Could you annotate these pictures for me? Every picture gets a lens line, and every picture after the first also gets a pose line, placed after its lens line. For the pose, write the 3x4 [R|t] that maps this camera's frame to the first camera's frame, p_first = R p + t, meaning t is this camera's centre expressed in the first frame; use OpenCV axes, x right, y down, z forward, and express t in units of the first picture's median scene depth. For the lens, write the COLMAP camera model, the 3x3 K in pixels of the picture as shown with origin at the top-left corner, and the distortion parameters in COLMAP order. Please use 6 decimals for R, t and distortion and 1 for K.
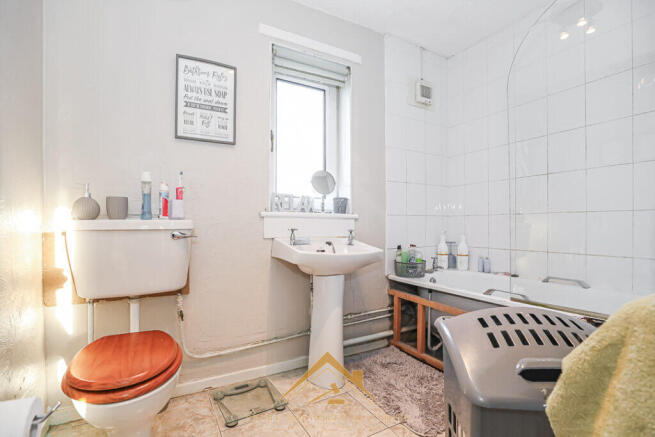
lens RADIAL K [[306.3, 0, 325.8], [0, 306.3, 222.0], [0, 0, 1]] dist [-0.024555, -0.000284]
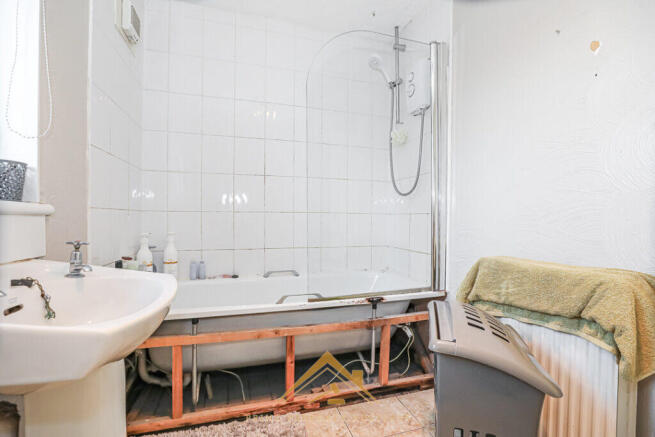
lens RADIAL K [[306.3, 0, 327.0], [0, 306.3, 217.6], [0, 0, 1]] dist [-0.024555, -0.000284]
pose [[0.215392, 0.001521, 0.976527, -0.243297], [-0.017307, 0.999848, 0.002260, -0.014399], [-0.976374, -0.017387, 0.215385, 0.505991]]
